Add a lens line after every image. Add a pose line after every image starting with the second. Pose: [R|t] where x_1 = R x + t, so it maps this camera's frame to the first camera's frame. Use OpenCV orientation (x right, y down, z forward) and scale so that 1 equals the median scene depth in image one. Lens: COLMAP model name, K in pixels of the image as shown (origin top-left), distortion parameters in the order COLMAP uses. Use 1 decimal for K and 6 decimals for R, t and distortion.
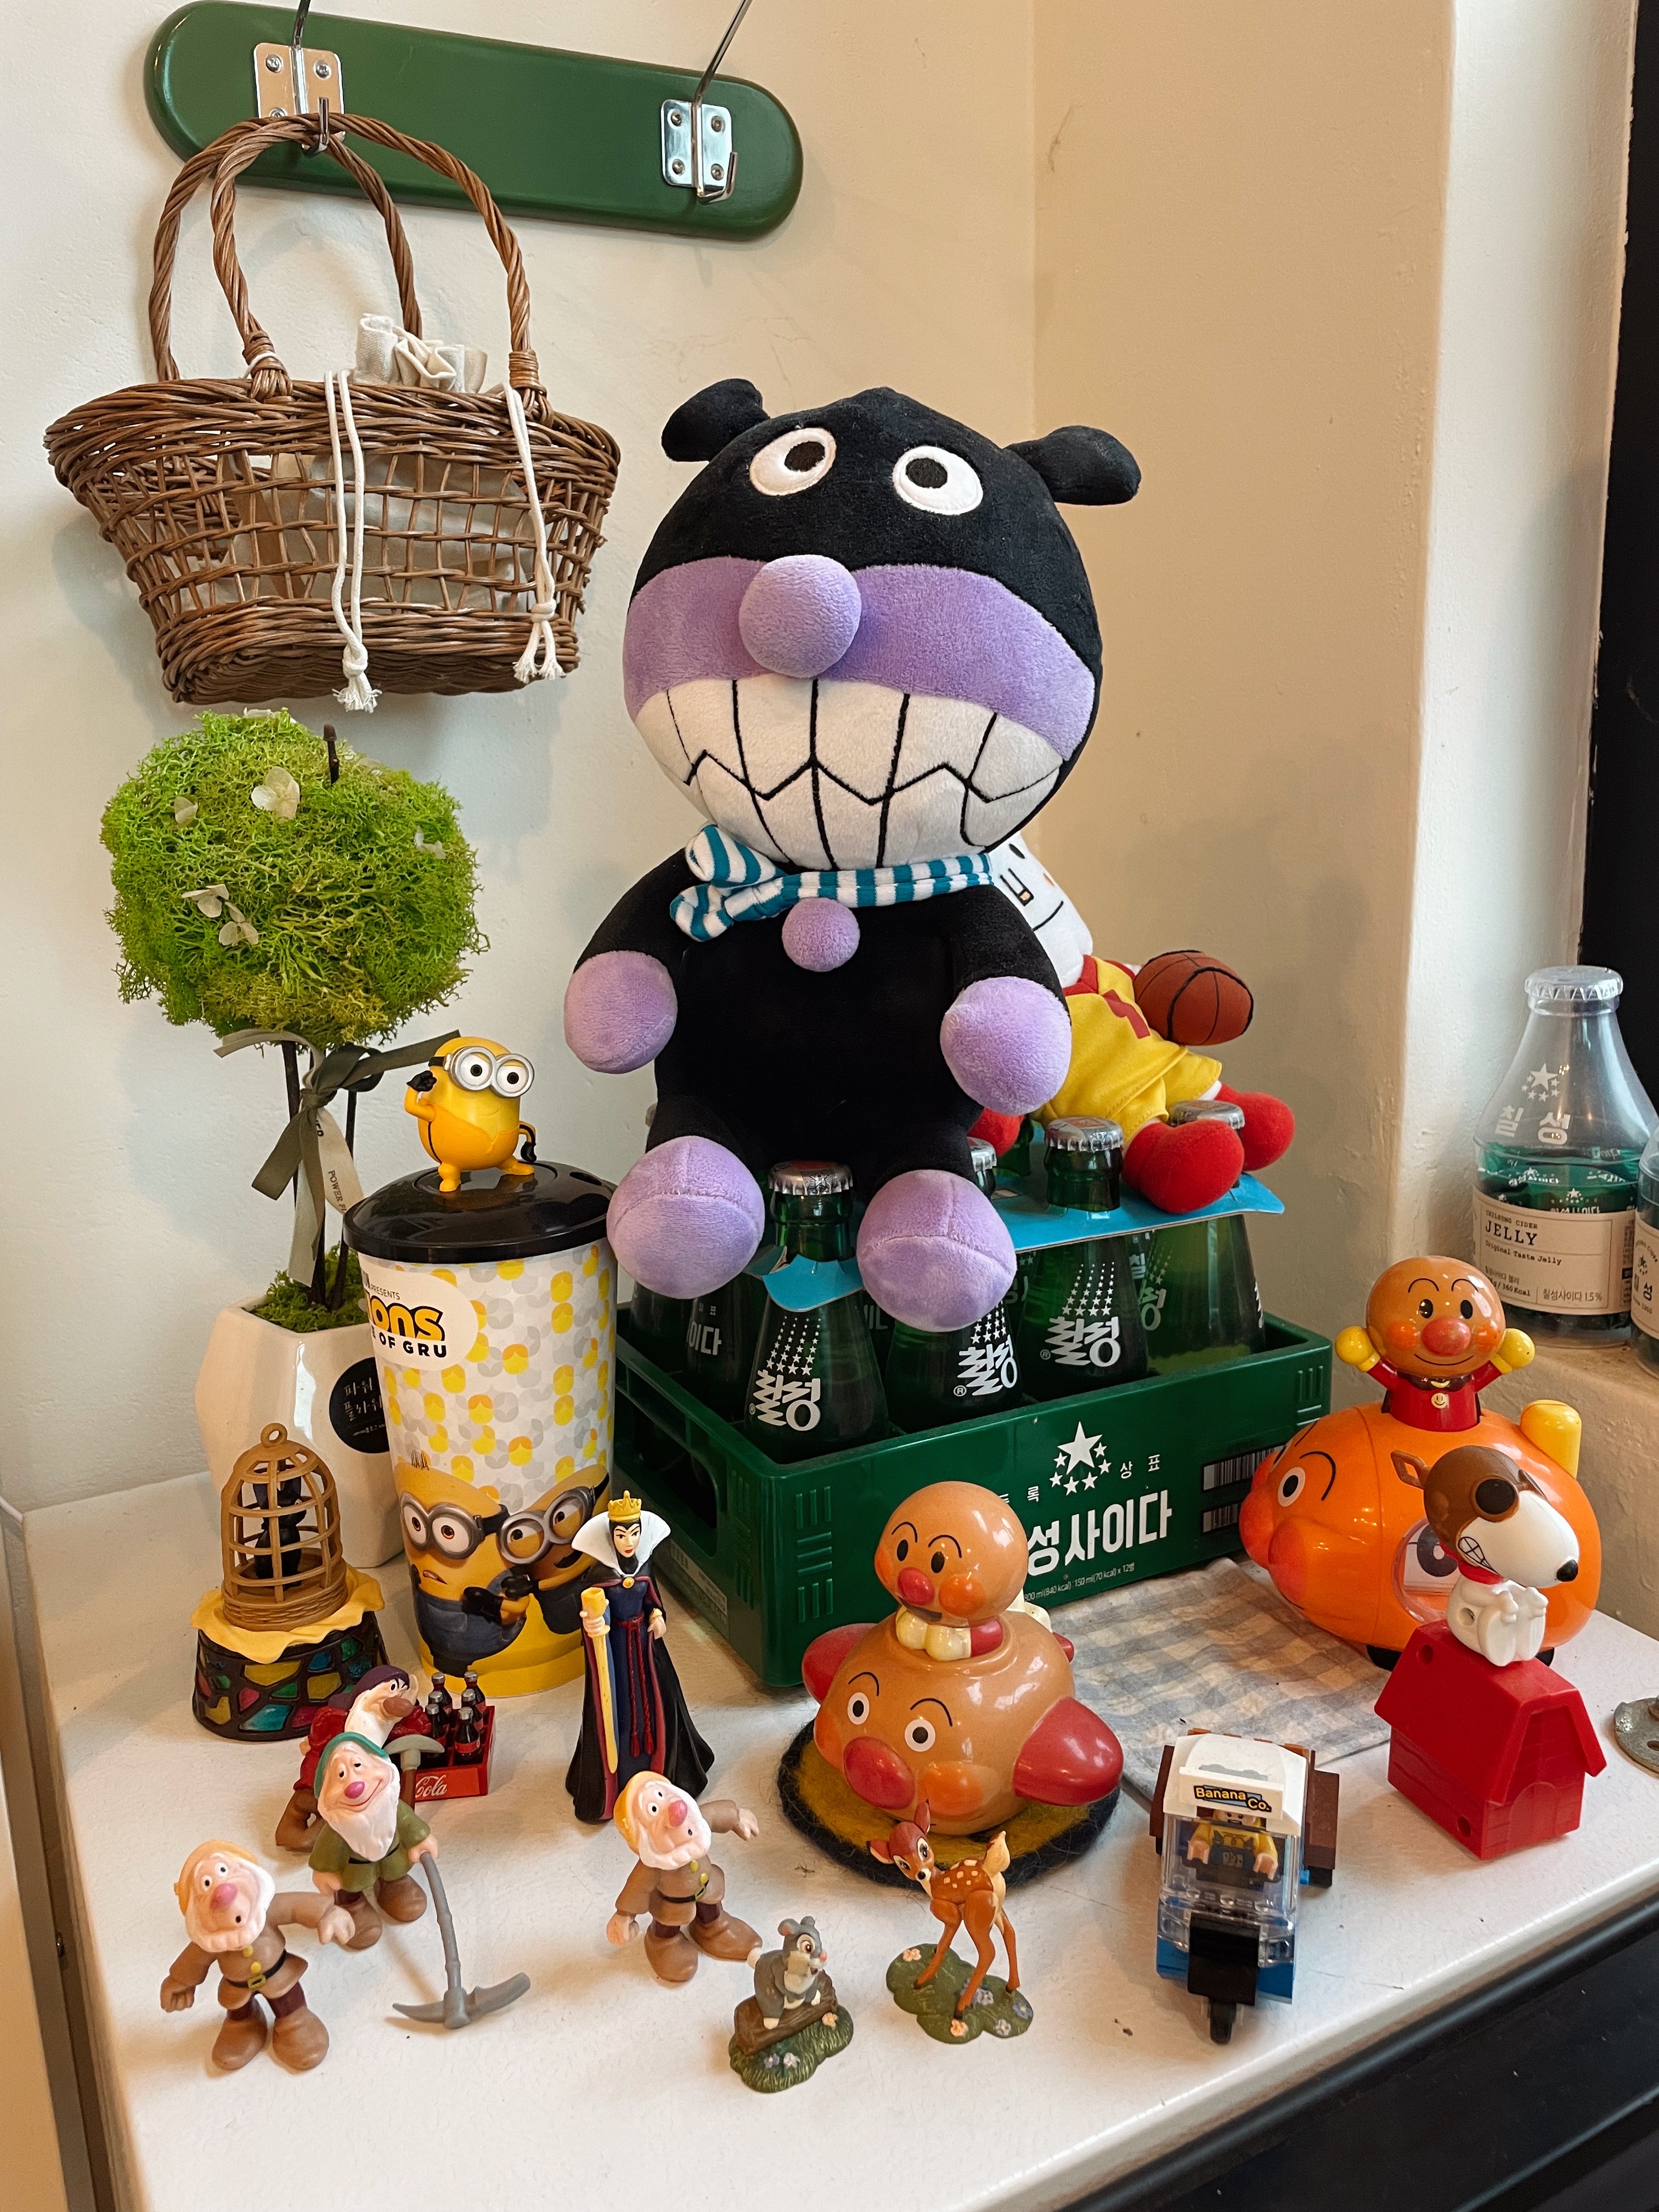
lens RADIAL K [[1698.3, 0, 839.3], [0, 1698.3, 1101.7], [0, 0, 1]] dist [0.021638, -0.003455]
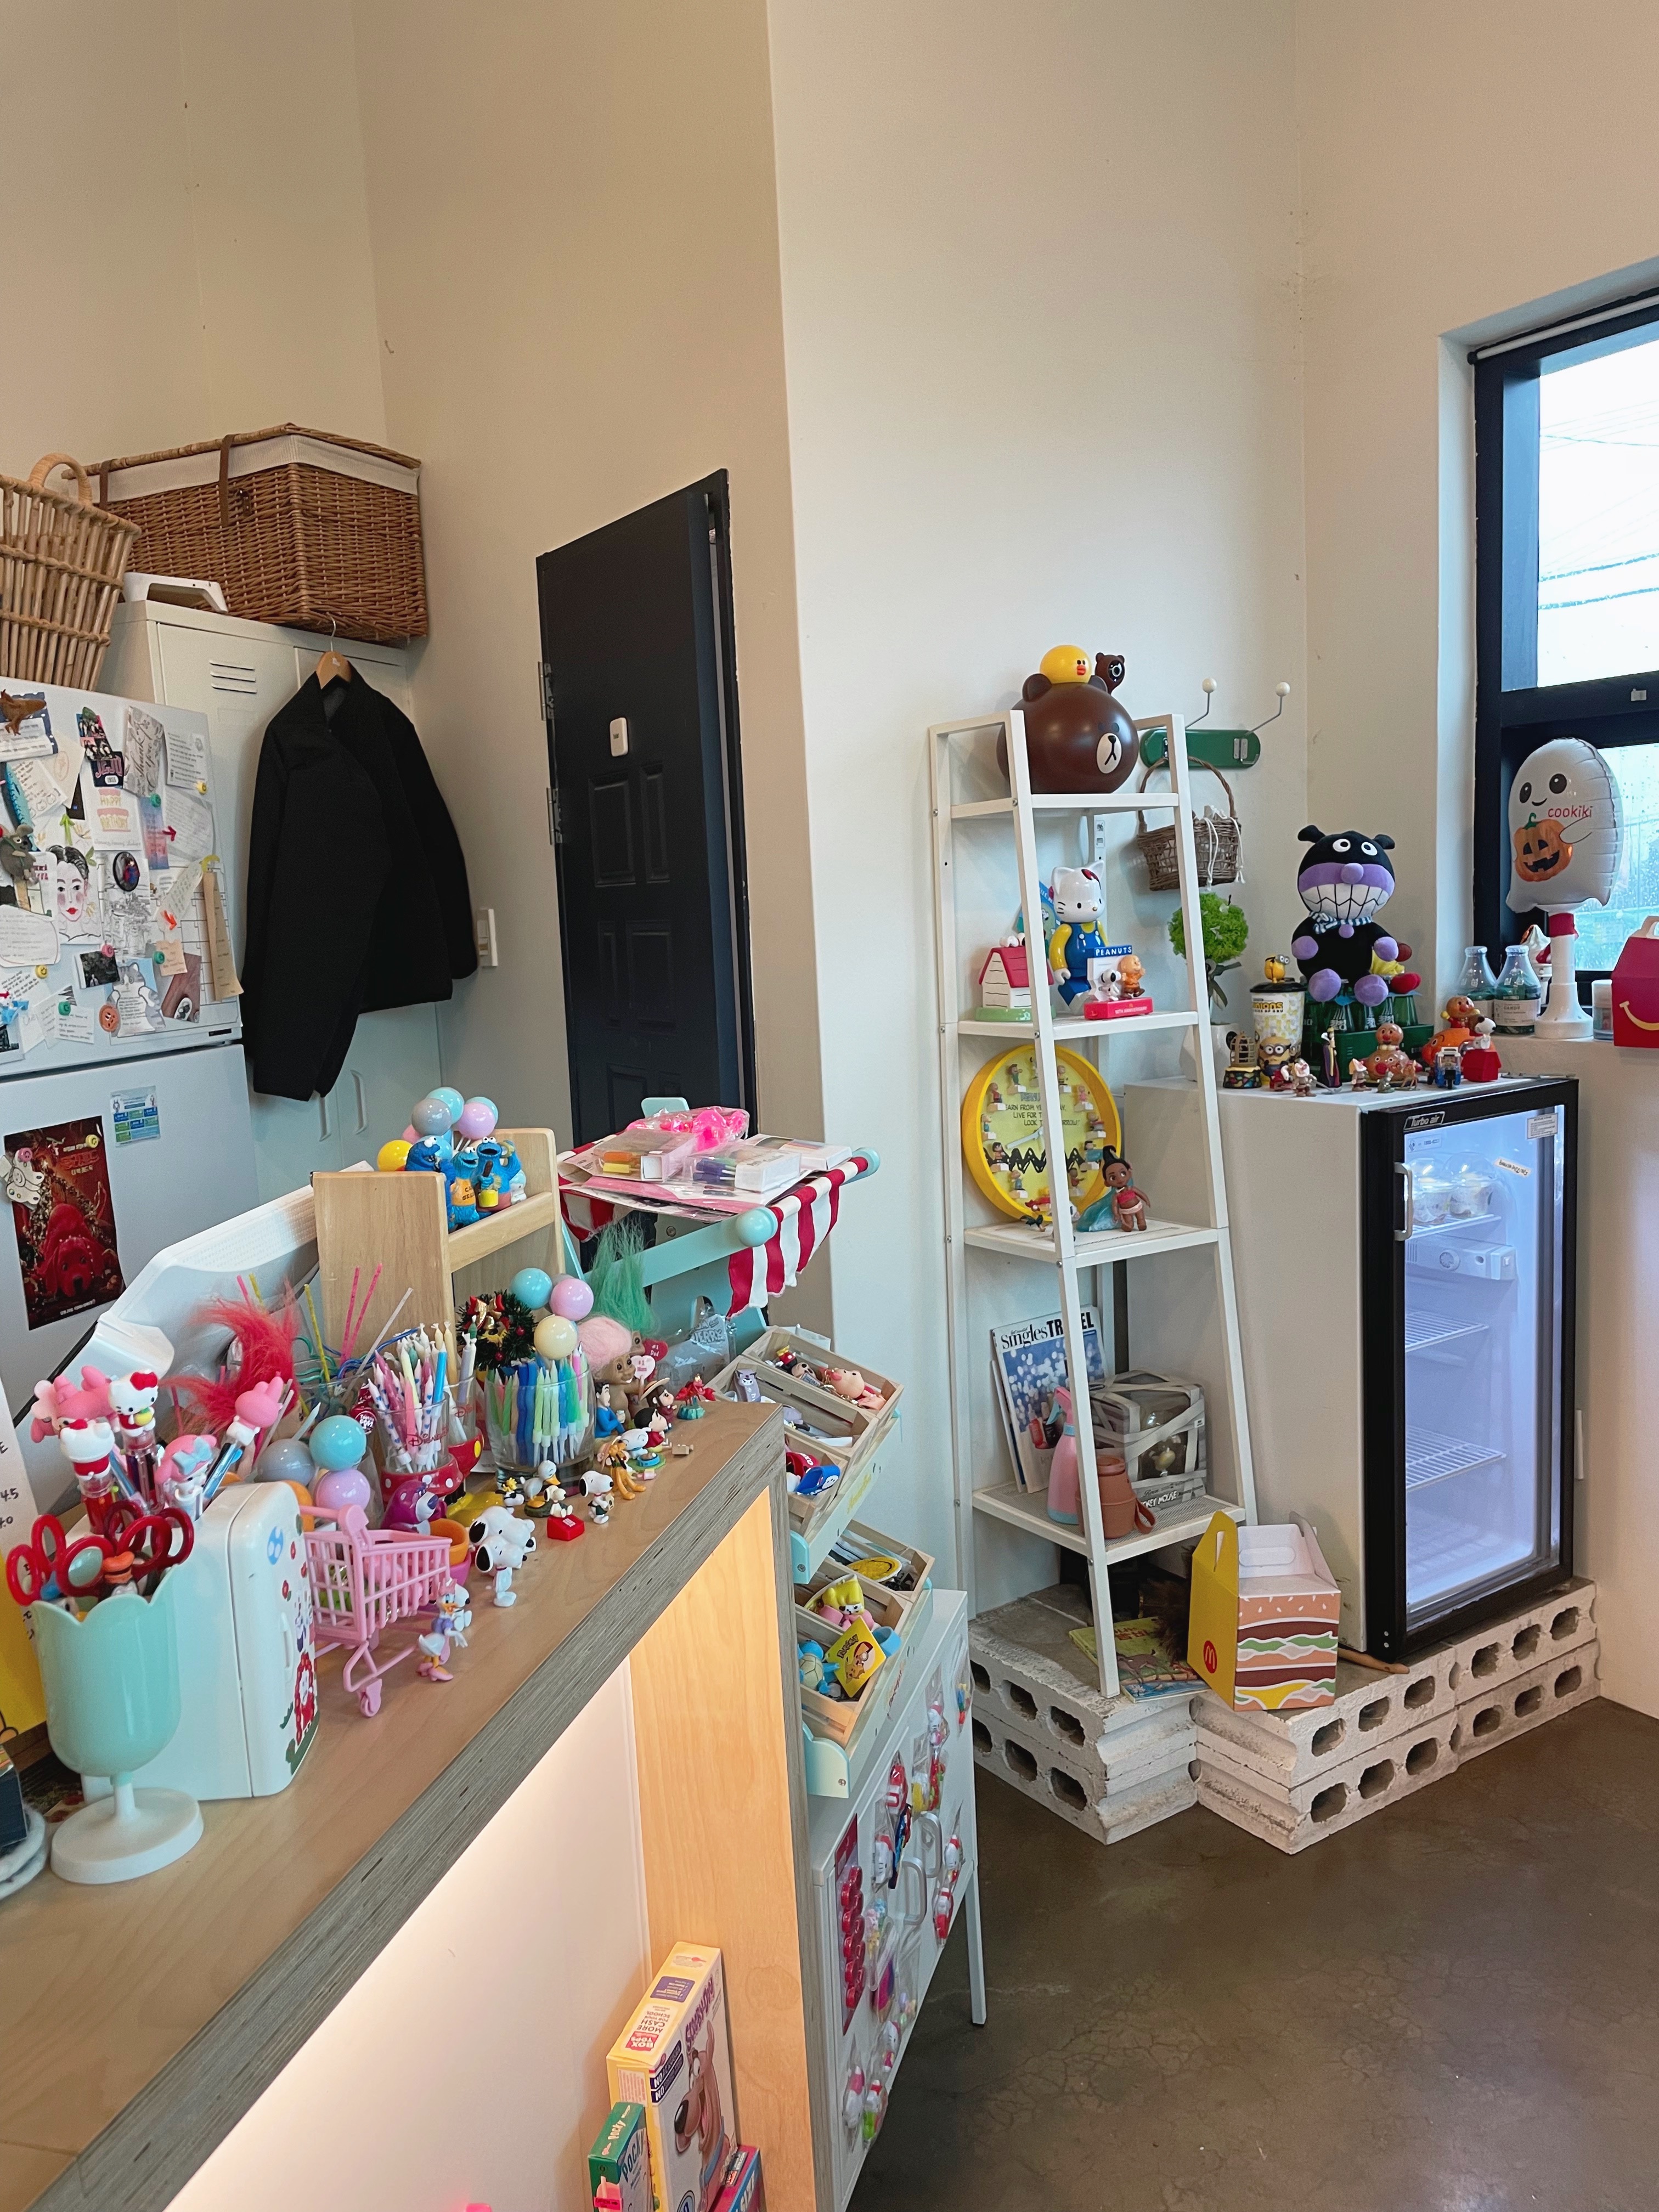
lens RADIAL K [[1658.3, 0, 841.0], [0, 1658.3, 1101.1], [0, 0, 1]] dist [0.071561, -0.096895]
pose [[0.993124, -0.025284, 0.114308, -2.173250], [0.036699, 0.994422, -0.098888, 0.879314], [-0.111170, 0.102403, 0.988511, -3.887538]]
